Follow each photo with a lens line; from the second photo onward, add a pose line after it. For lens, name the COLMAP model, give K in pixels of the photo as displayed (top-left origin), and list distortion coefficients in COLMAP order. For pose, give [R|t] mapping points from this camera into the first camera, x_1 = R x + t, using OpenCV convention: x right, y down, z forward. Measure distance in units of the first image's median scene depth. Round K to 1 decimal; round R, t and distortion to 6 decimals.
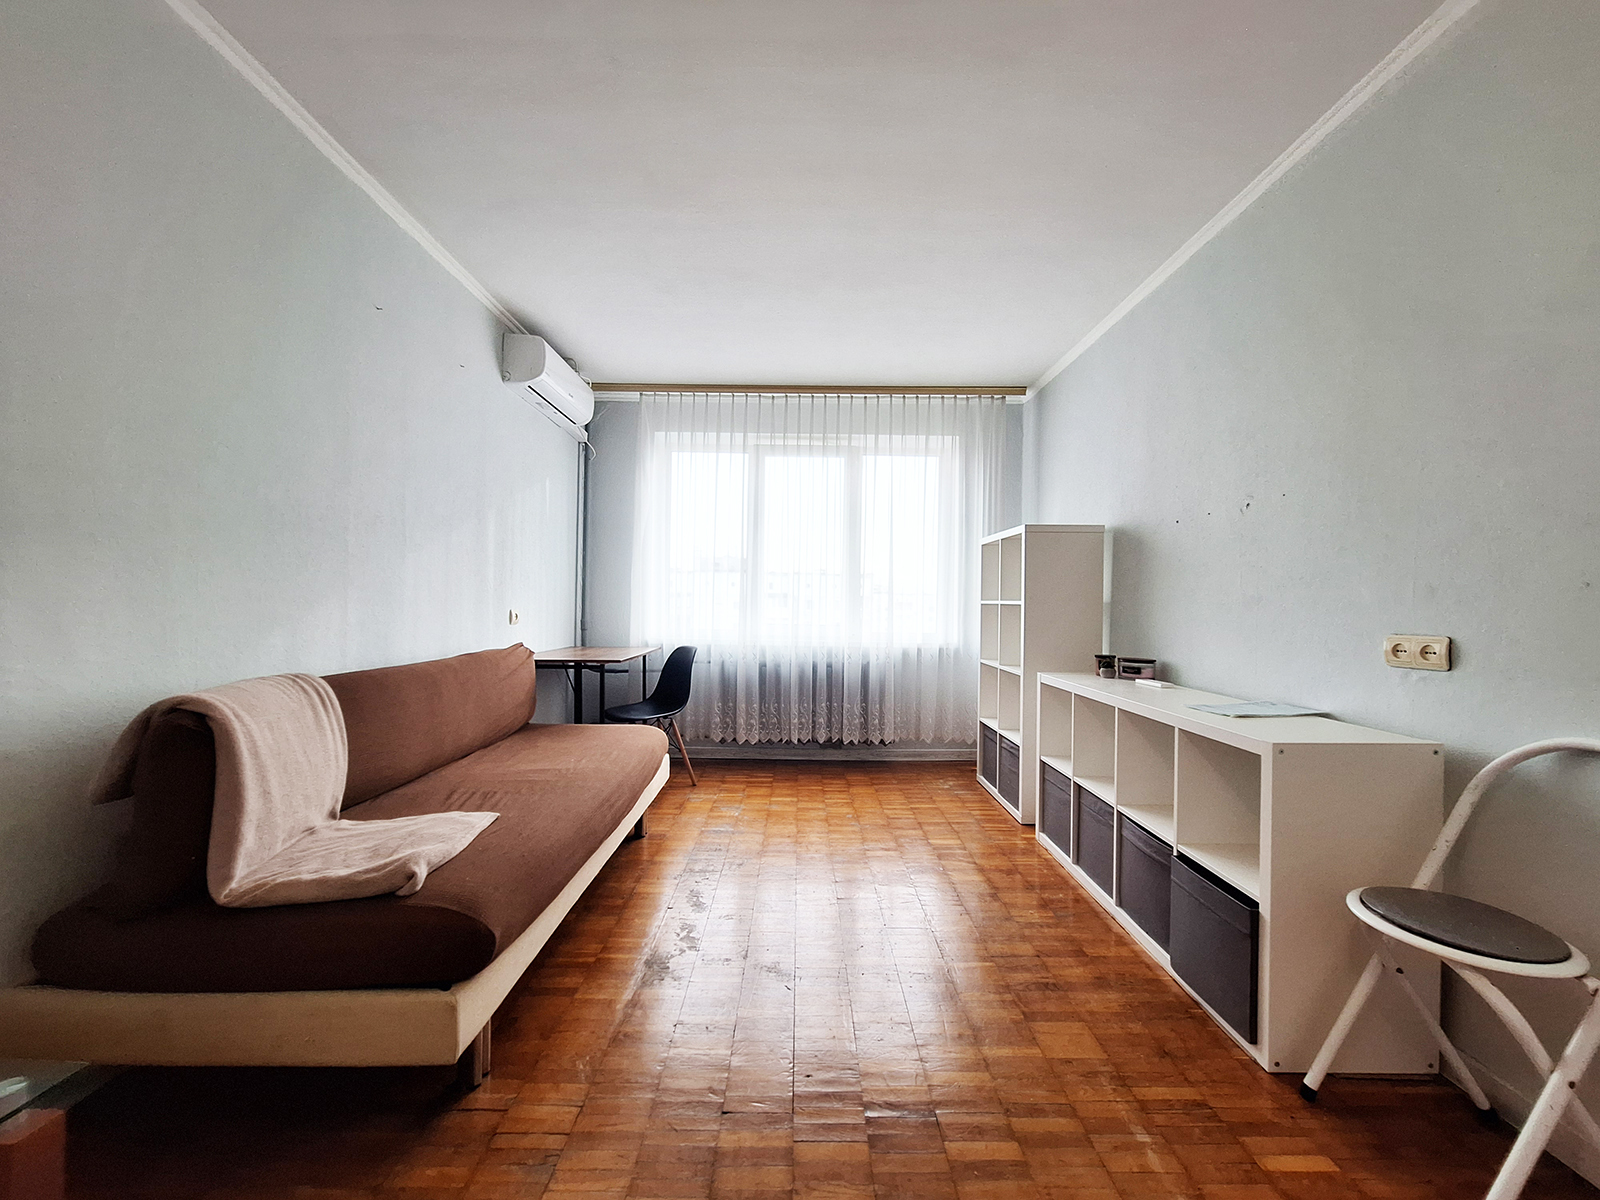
lens RADIAL K [[636.6, 0, 800.0], [0, 636.6, 600.0], [0, 0, 1]] dist [-0.001513, 0.000129]
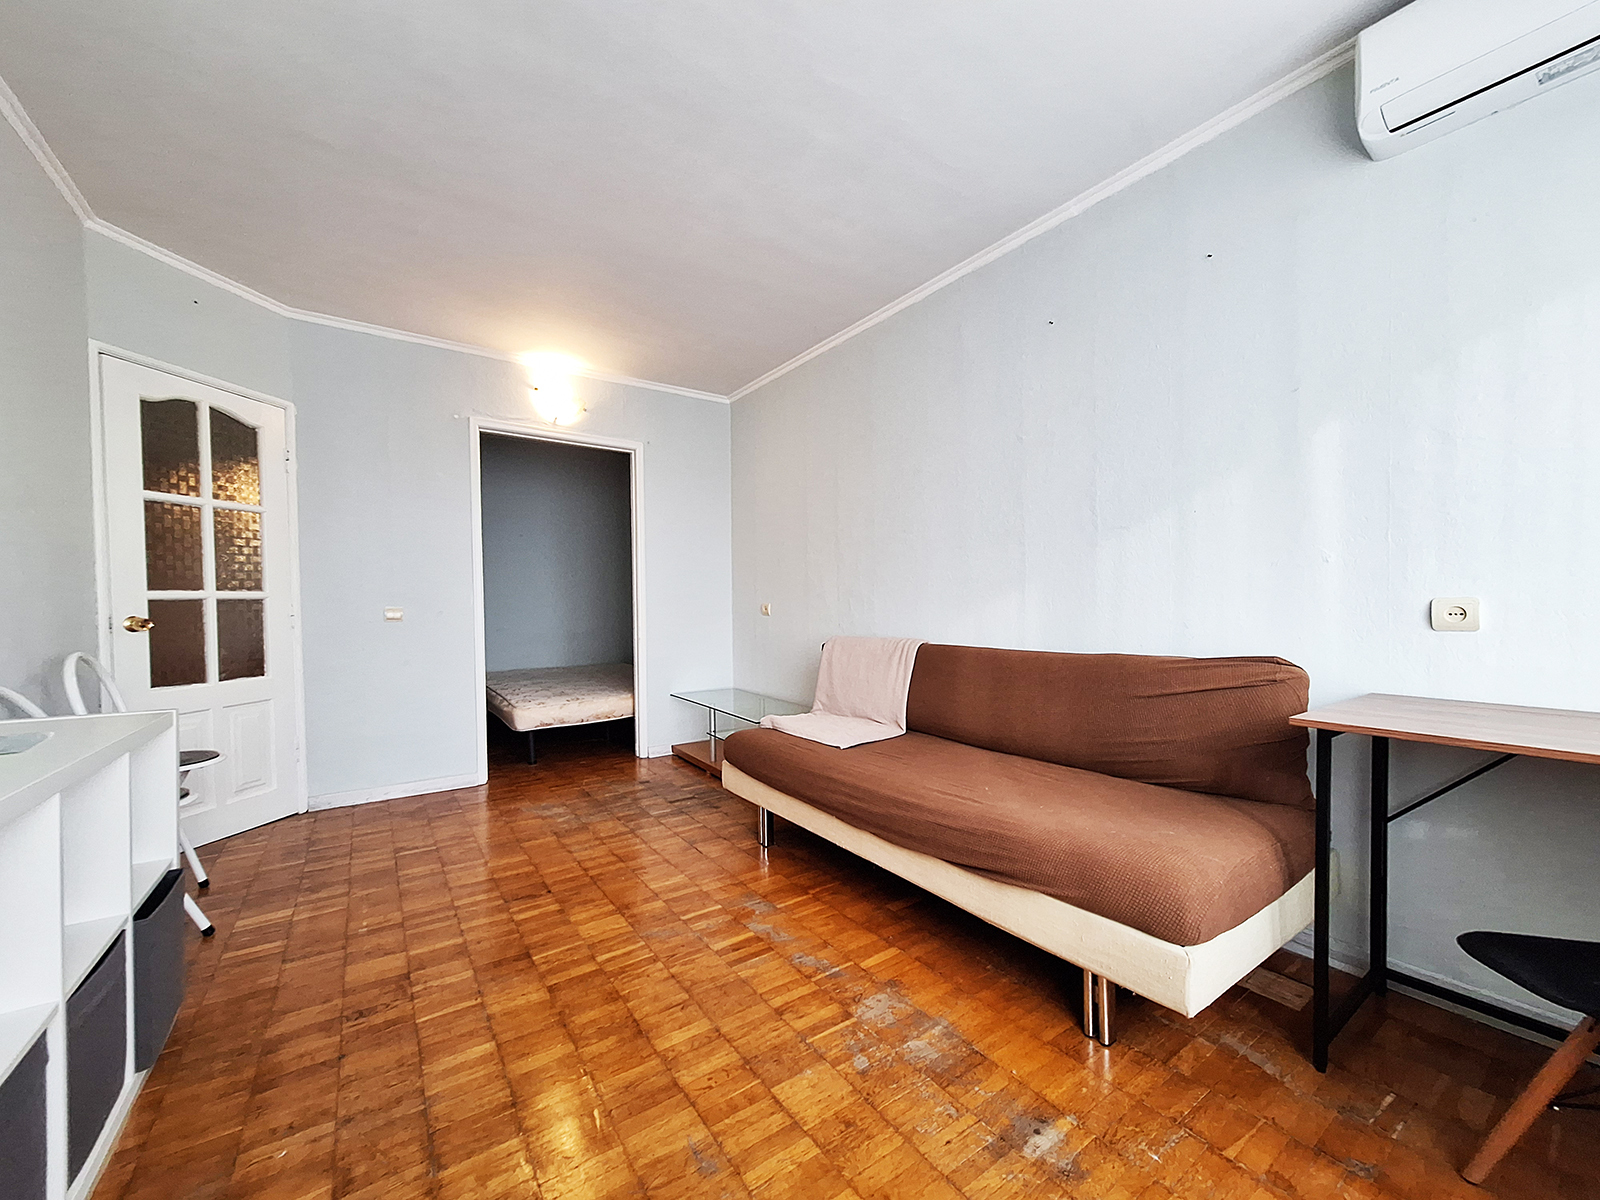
lens RADIAL K [[629.1, 0, 805.8], [0, 629.1, 597.8], [0, 0, 1]] dist [0.000162, 0.000245]
pose [[-0.816570, -0.010366, -0.577154, 0.369190], [0.002107, 0.999779, -0.020937, 0.040754], [0.577243, -0.018313, -0.816367, 1.963228]]
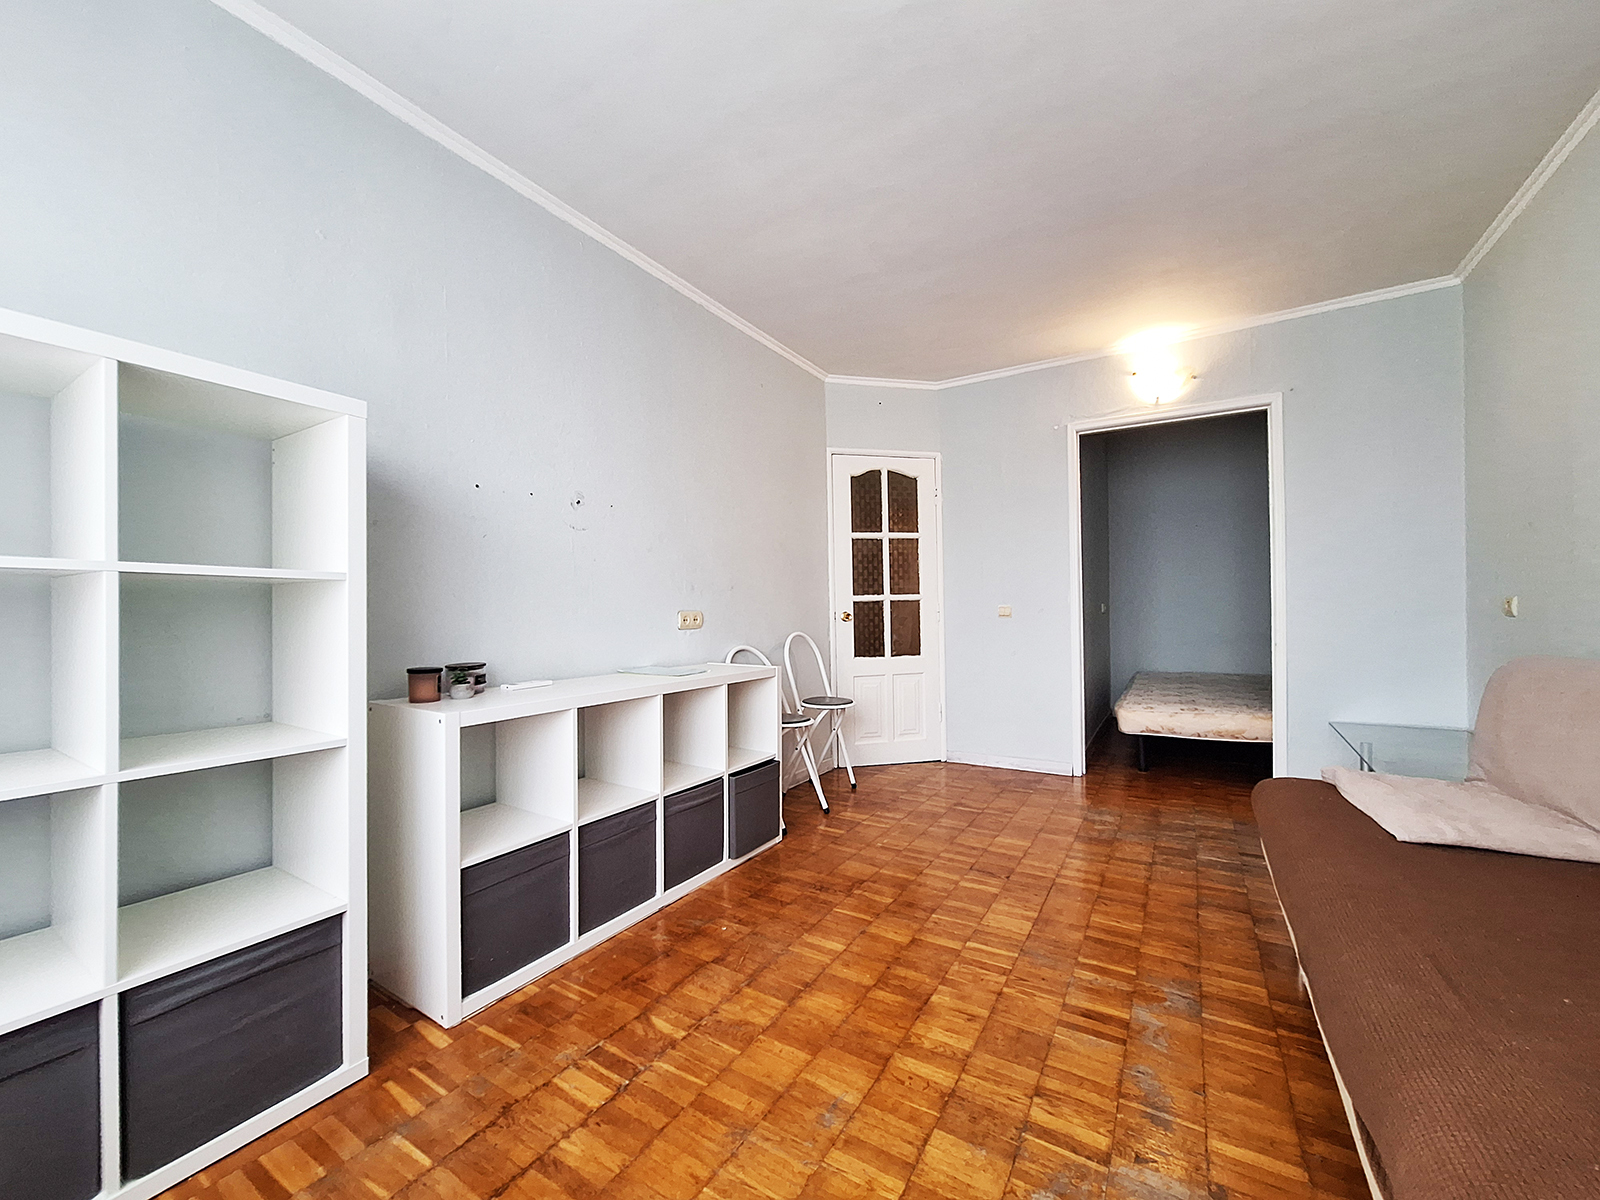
lens RADIAL K [[636.6, 0, 800.0], [0, 636.6, 600.0], [0, 0, 1]] dist [-0.001513, 0.000129]
pose [[-0.850473, 0.007202, 0.525970, -0.237982], [-0.001275, 0.999875, -0.015753, 0.043352], [-0.526018, -0.014068, -0.850357, 1.991806]]
